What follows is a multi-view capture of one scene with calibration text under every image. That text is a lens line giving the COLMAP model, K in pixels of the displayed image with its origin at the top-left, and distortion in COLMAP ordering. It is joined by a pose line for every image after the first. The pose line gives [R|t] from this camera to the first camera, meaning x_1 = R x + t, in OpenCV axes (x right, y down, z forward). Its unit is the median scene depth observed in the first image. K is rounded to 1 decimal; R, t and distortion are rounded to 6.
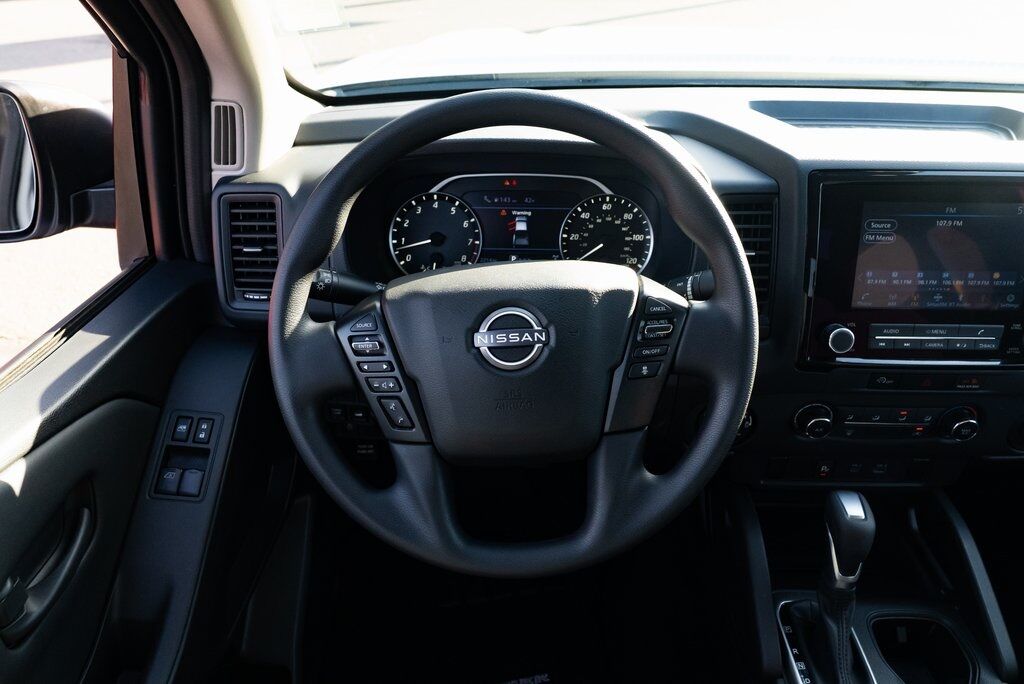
lens RADIAL K [[707.9, 0, 510.0], [0, 707.9, 344.0], [0, 0, 1]] dist [-0.016776, 0.001073]
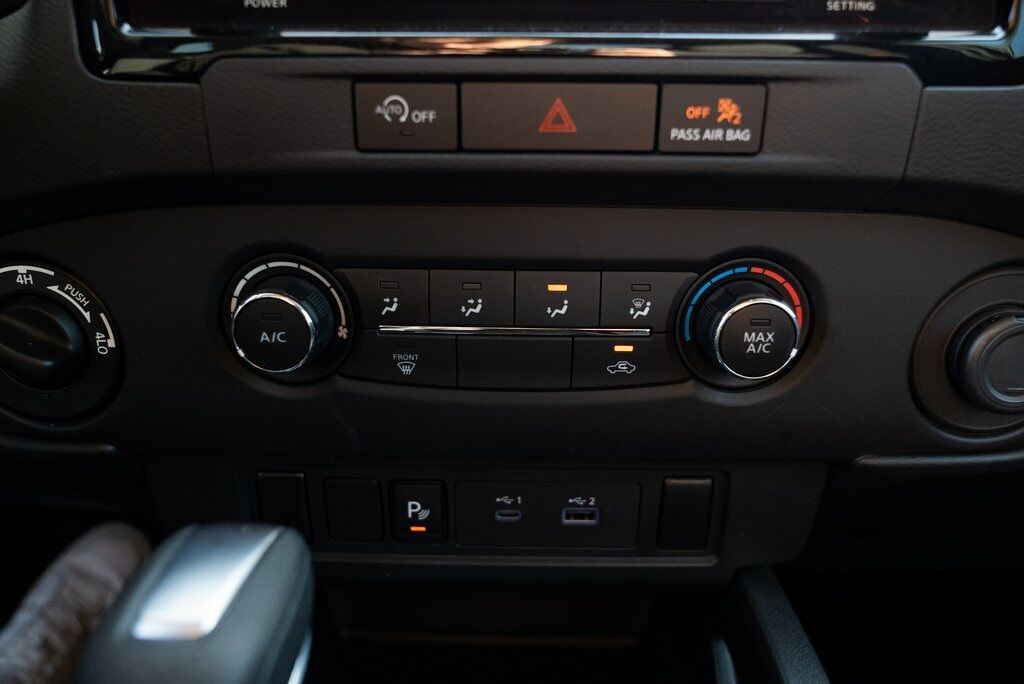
lens RADIAL K [[707.9, 0, 512.5], [0, 707.9, 346.7], [0, 0, 1]] dist [-0.016776, 0.001073]
pose [[0.999994, 0.002293, -0.002754, 0.491157], [-0.002842, 0.975521, -0.219888, 0.174003], [0.002183, 0.219895, 0.975521, 0.638668]]
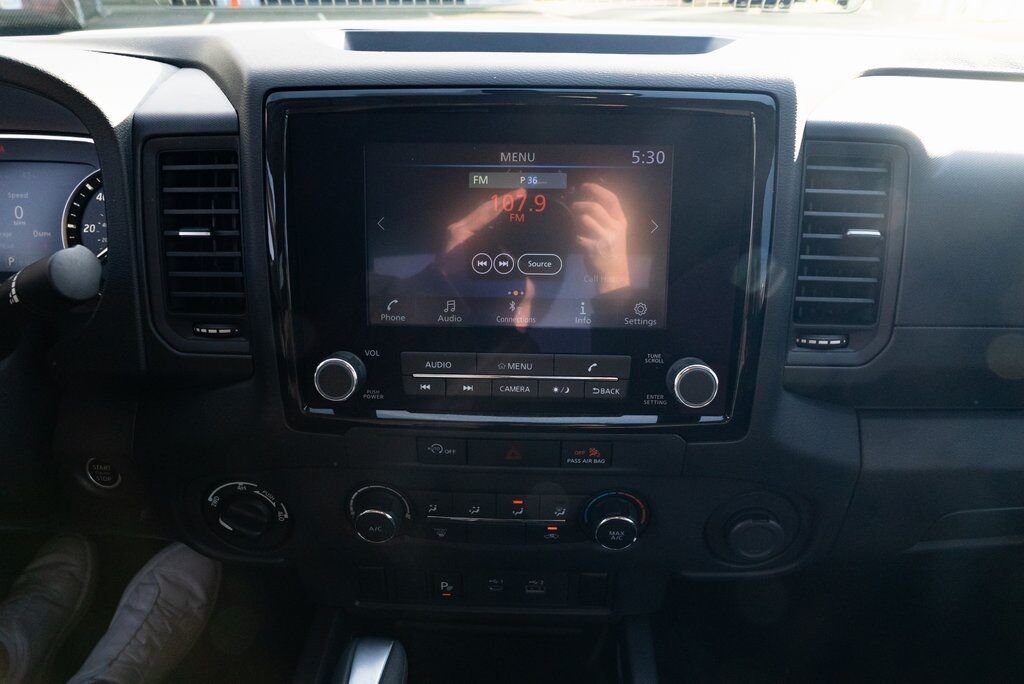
lens RADIAL K [[709.8, 0, 511.6], [0, 709.8, 343.0], [0, 0, 1]] dist [-0.009007, 0.003462]
pose [[0.999768, 0.006529, -0.020538, 0.514034], [-0.008104, 0.996955, -0.077553, 0.007429], [0.019969, 0.077702, 0.996777, 0.344287]]
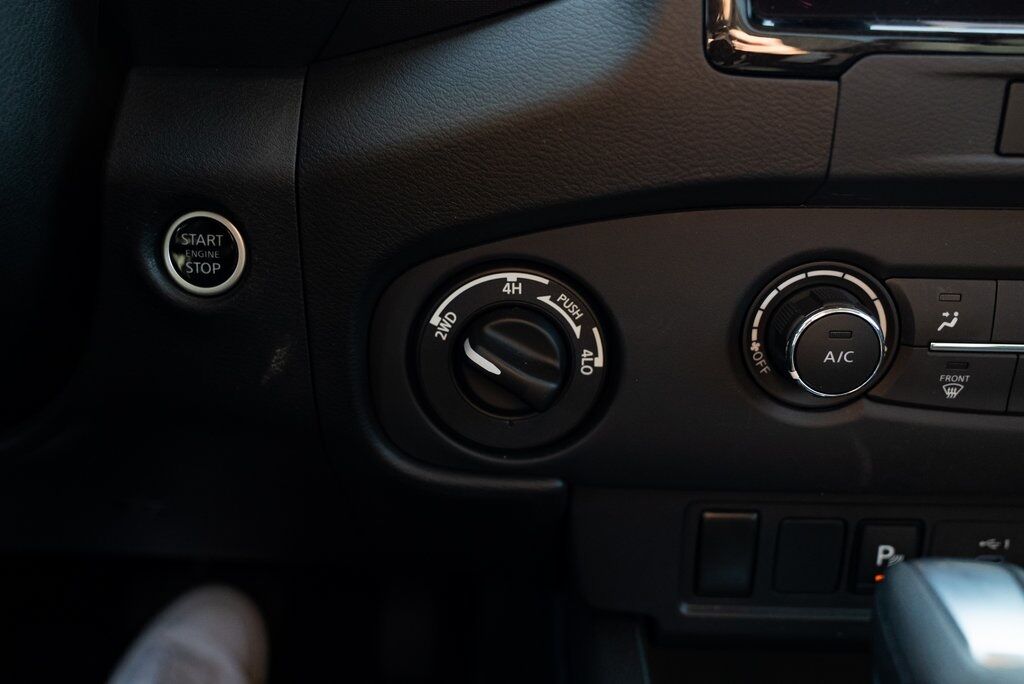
lens RADIAL K [[972.1, 0, 508.3], [0, 972.1, 334.8], [0, 0, 1]] dist [-0.004325, 0.000000]
pose [[0.999759, 0.003534, 0.021675, 0.275270], [0.001720, 0.971334, -0.237714, 0.182554], [-0.021894, 0.237694, 0.971093, 0.580222]]
